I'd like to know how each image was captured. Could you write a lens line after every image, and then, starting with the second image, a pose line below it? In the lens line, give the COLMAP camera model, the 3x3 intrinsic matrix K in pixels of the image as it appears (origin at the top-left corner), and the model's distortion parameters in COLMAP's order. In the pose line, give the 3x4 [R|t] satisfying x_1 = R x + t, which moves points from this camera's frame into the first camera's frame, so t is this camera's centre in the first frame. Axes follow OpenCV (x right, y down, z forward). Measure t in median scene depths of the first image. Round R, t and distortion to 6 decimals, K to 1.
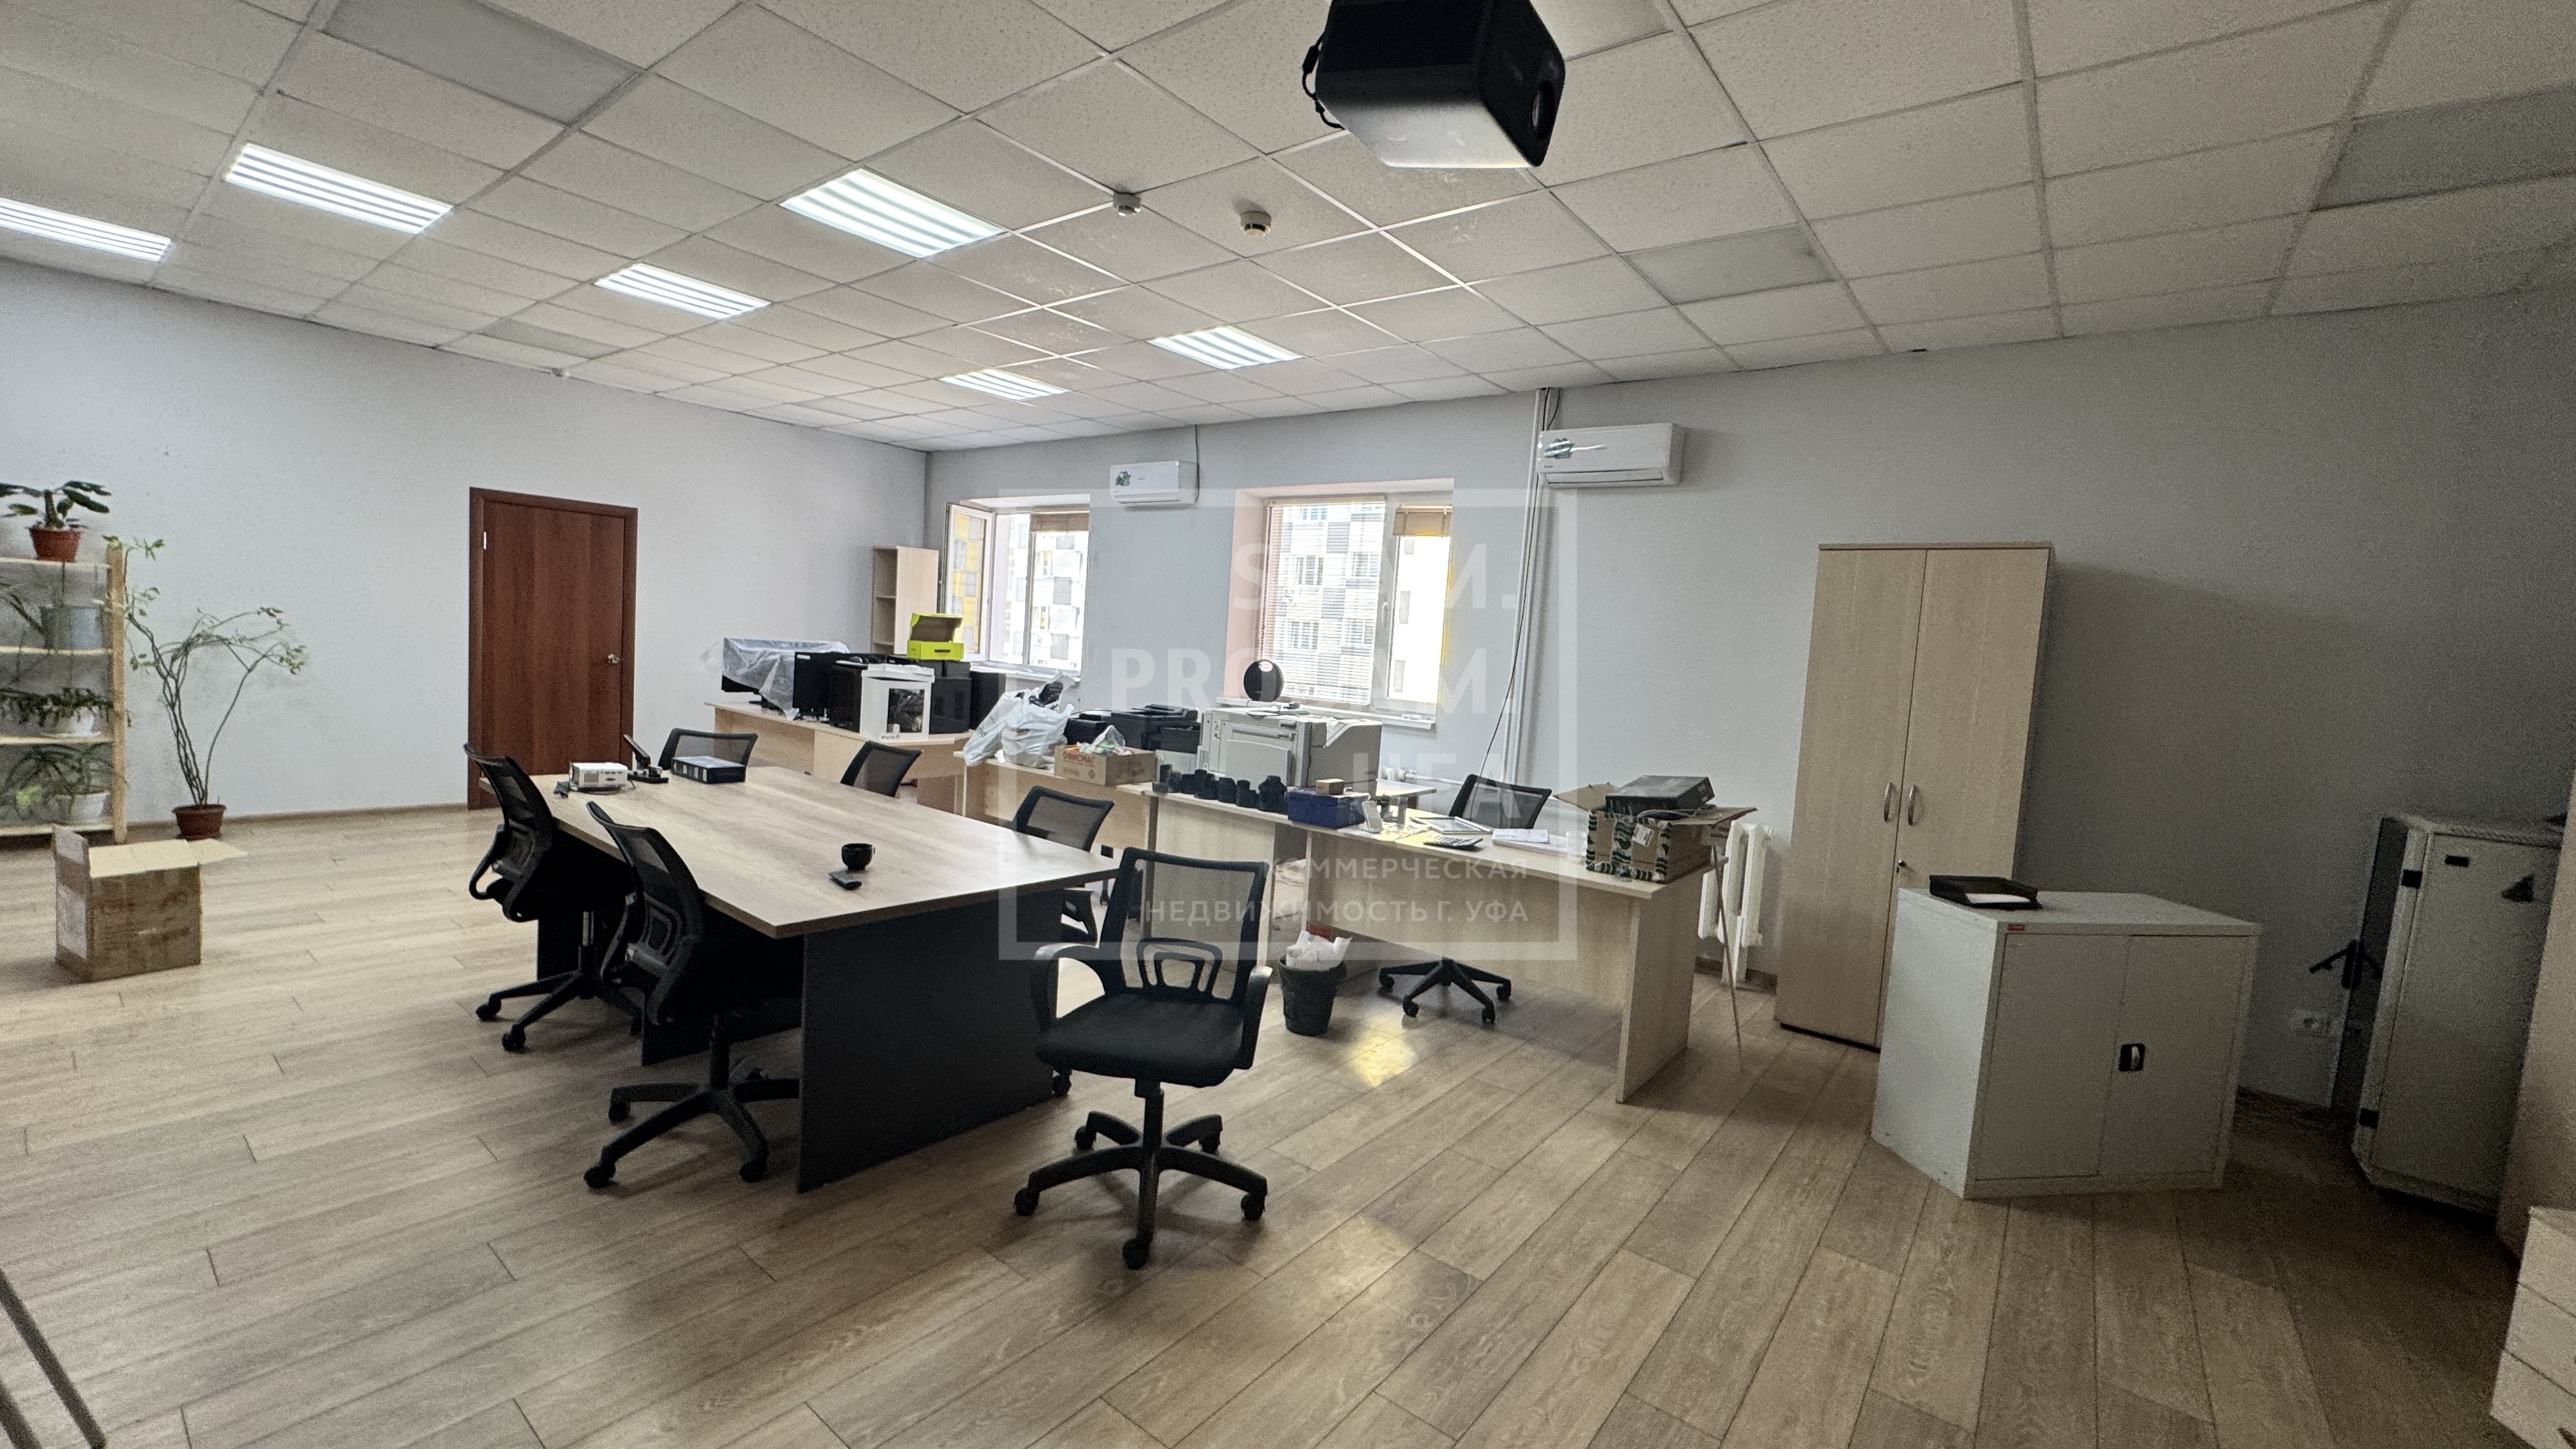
lens RADIAL K [[1018.1, 0, 1284.7], [0, 1018.1, 723.2], [0, 0, 1]] dist [-0.001854, 0.000228]
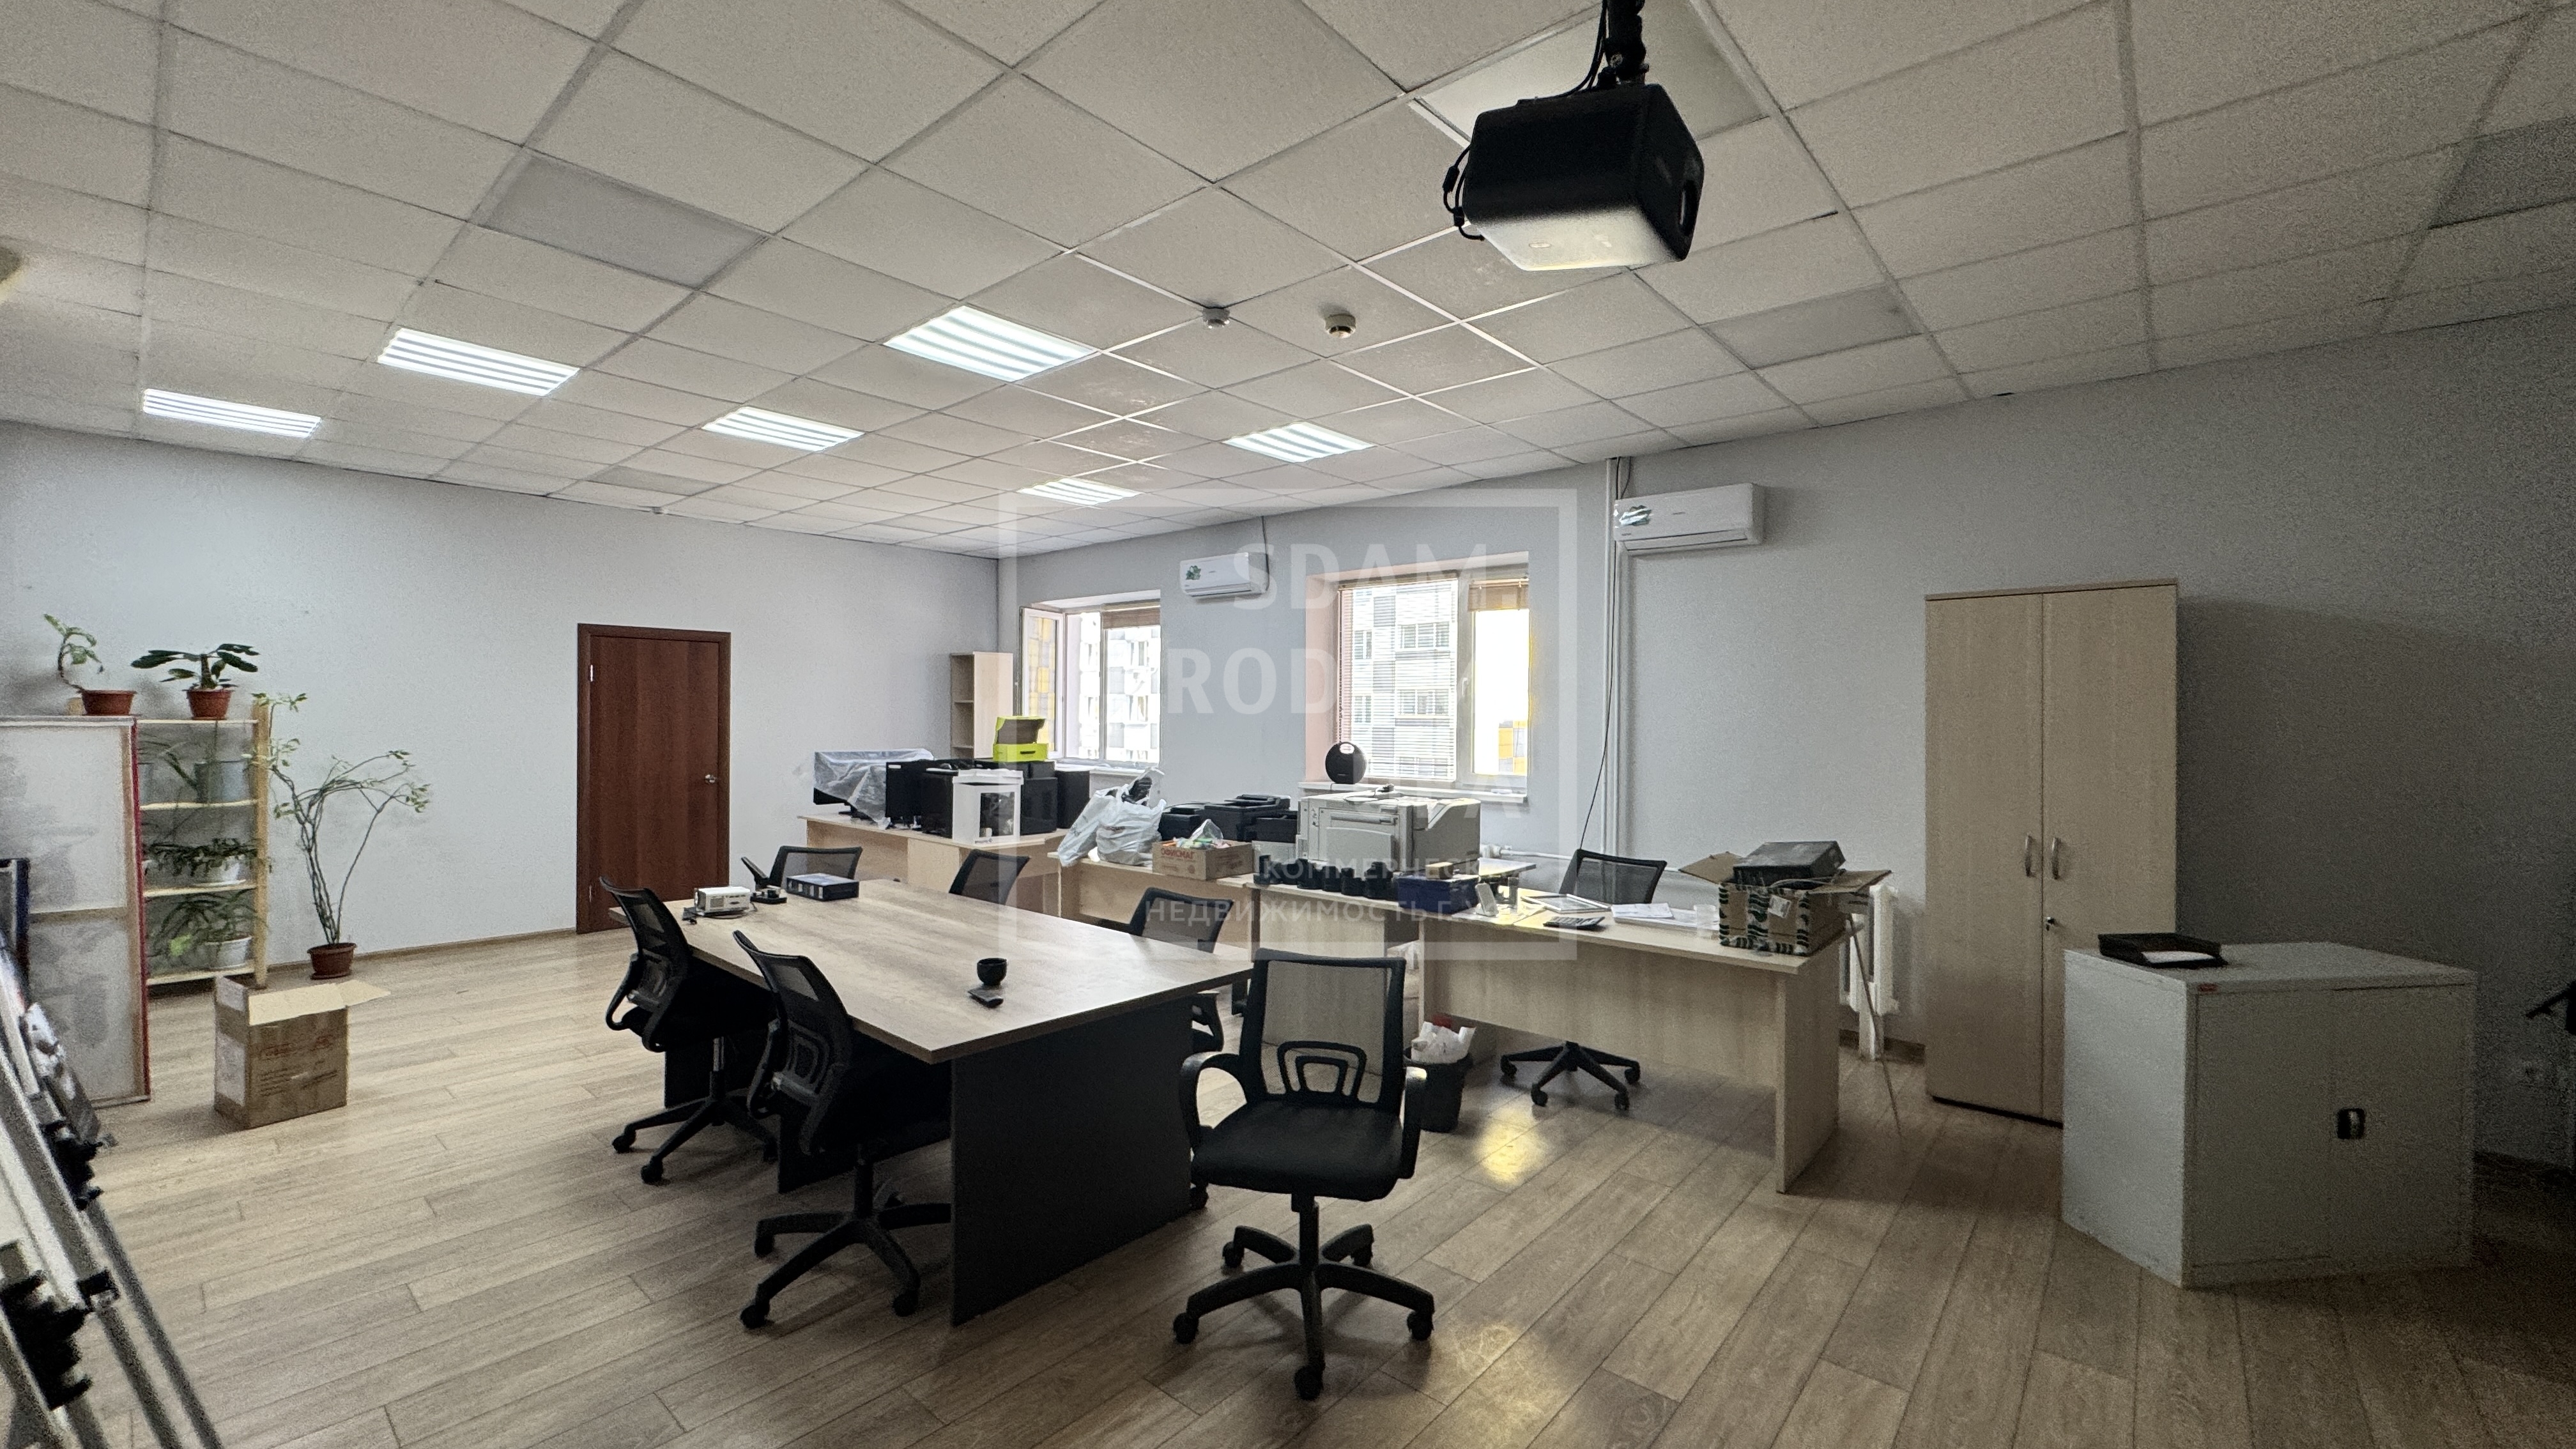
lens RADIAL K [[1016.7, 0, 1284.9], [0, 1016.7, 725.1], [0, 0, 1]] dist [-0.001782, 0.000217]
pose [[0.997013, -0.060832, -0.047584, -0.055534], [0.057216, 0.995618, -0.073973, -0.015675], [0.051875, 0.071029, 0.996124, 0.002948]]
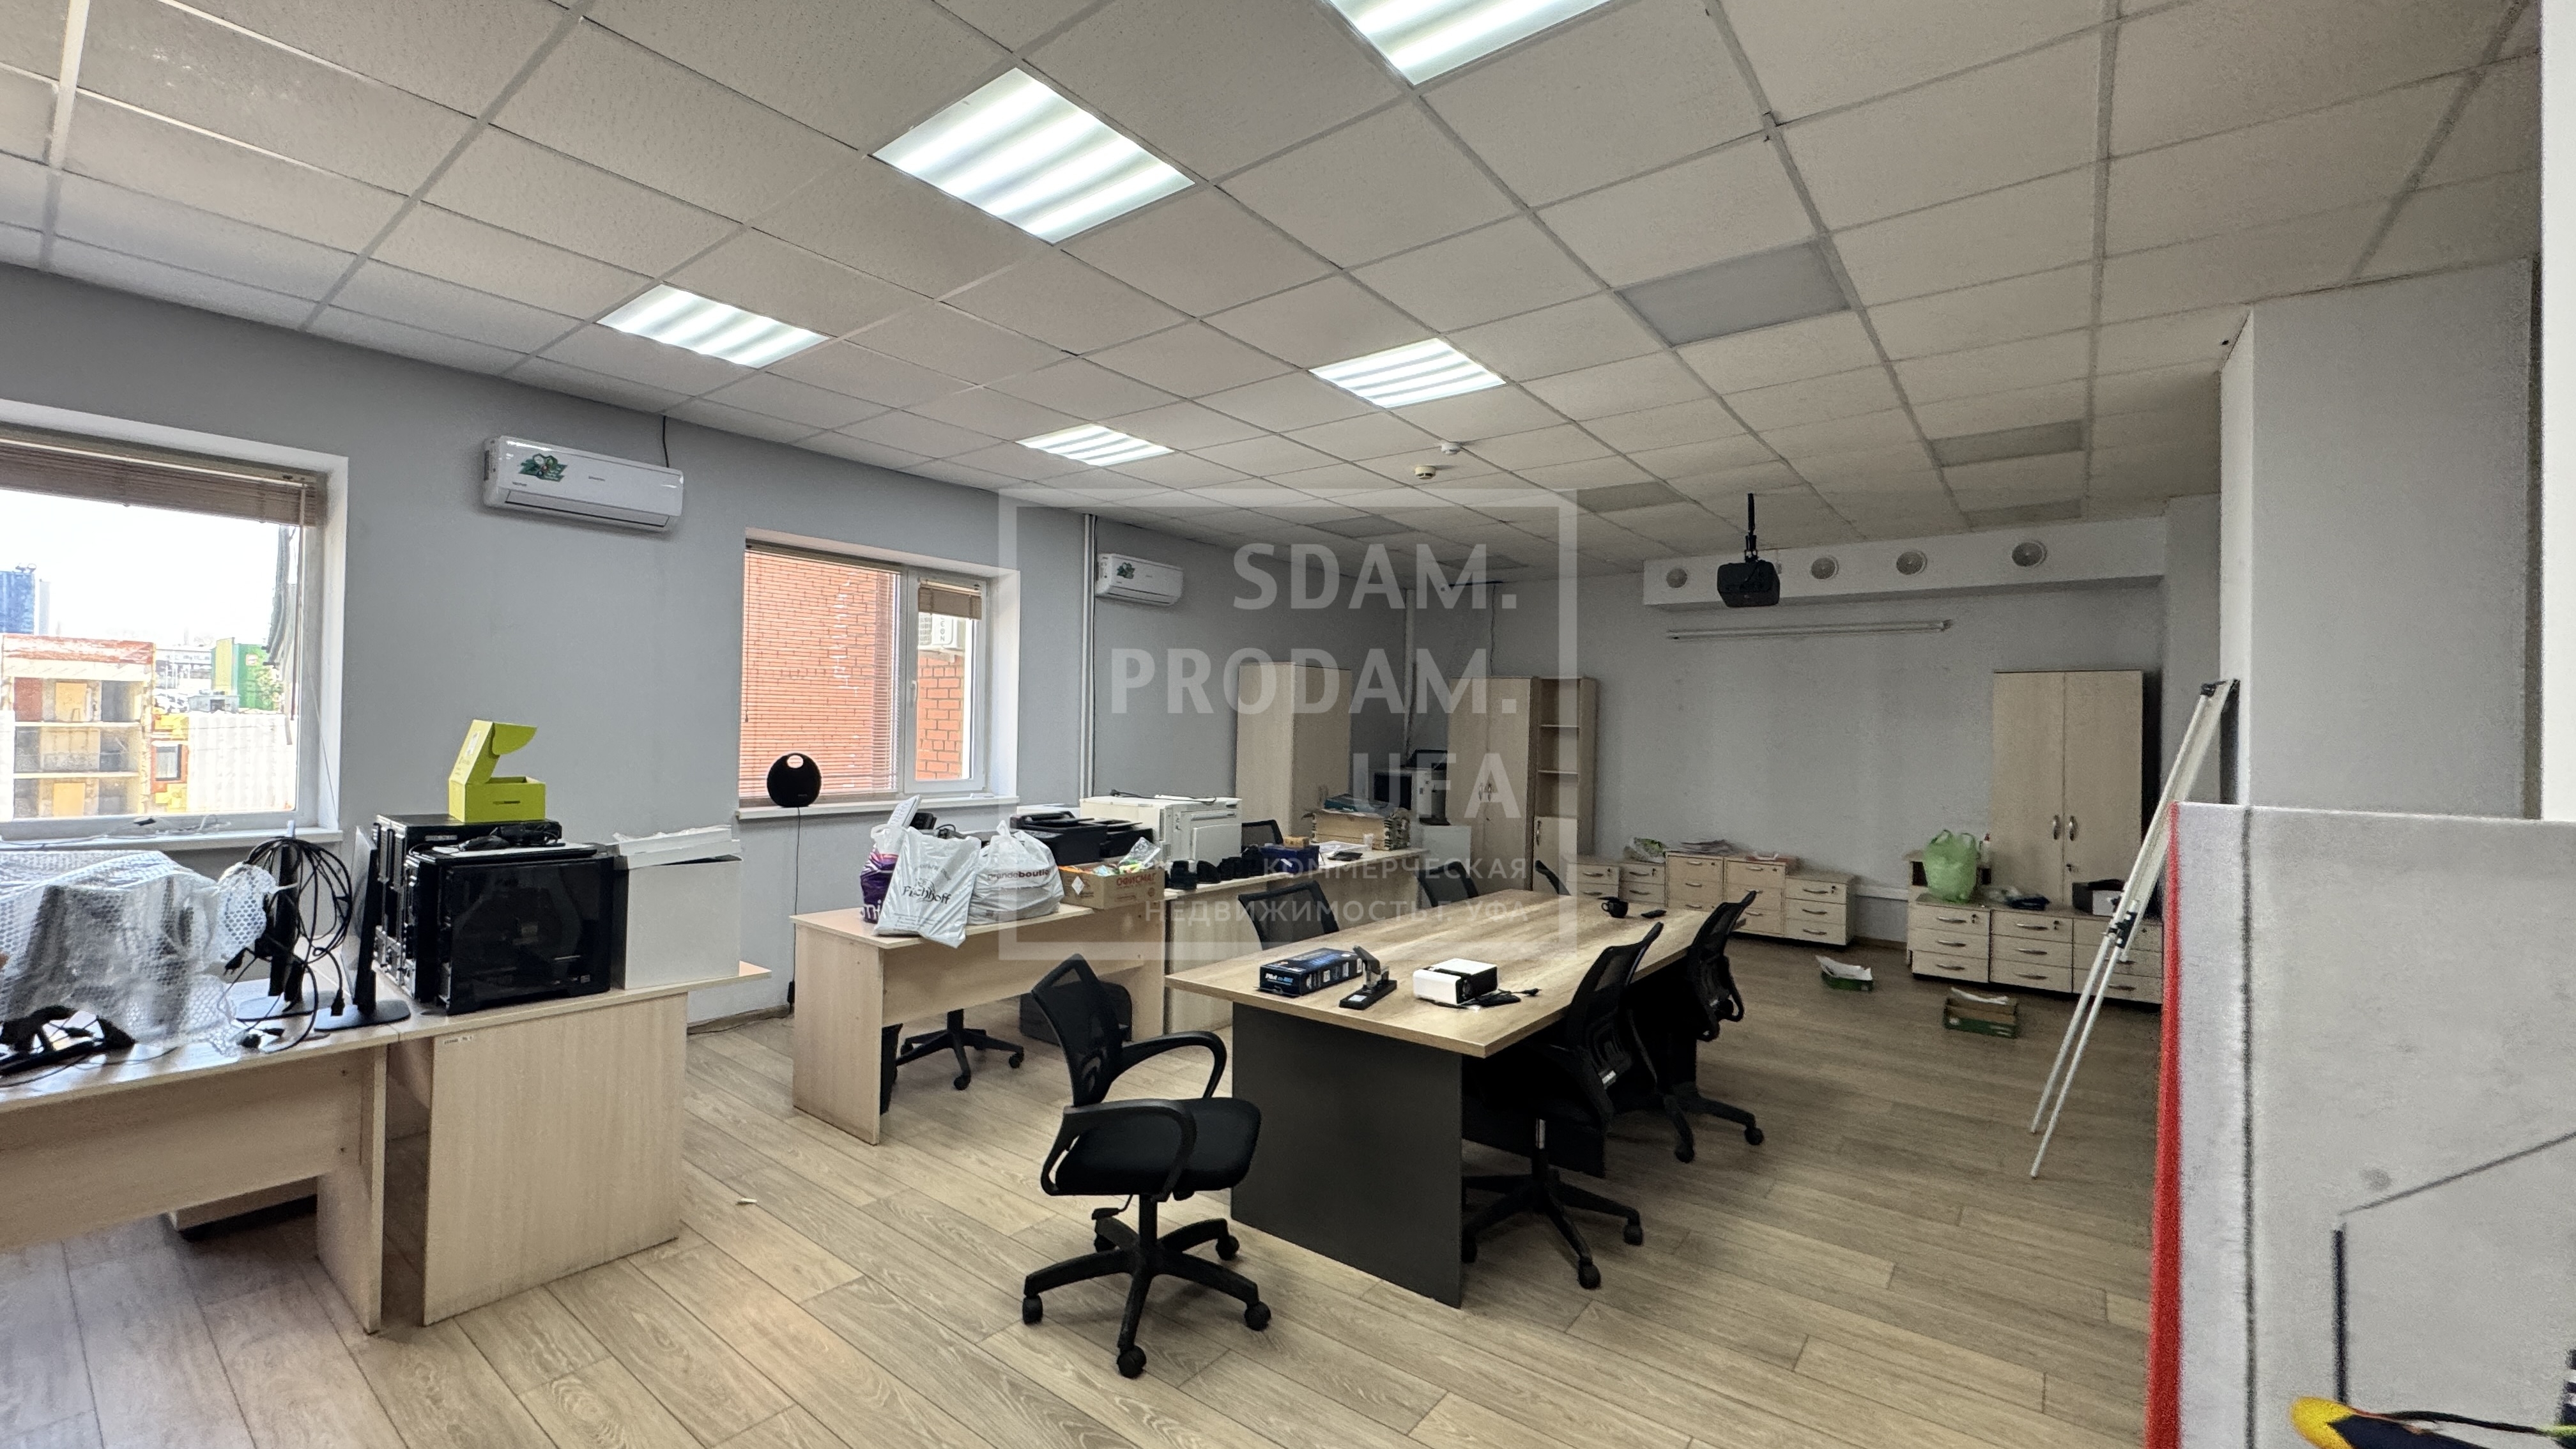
lens RADIAL K [[1015.2, 0, 1285.1], [0, 1015.2, 724.1], [0, 0, 1]] dist [-0.000923, -0.000027]
pose [[-0.008025, -0.062205, 0.998031, -1.483017], [0.060695, 0.996193, 0.062578, -0.205448], [-0.998124, 0.061078, -0.004218, 1.160169]]
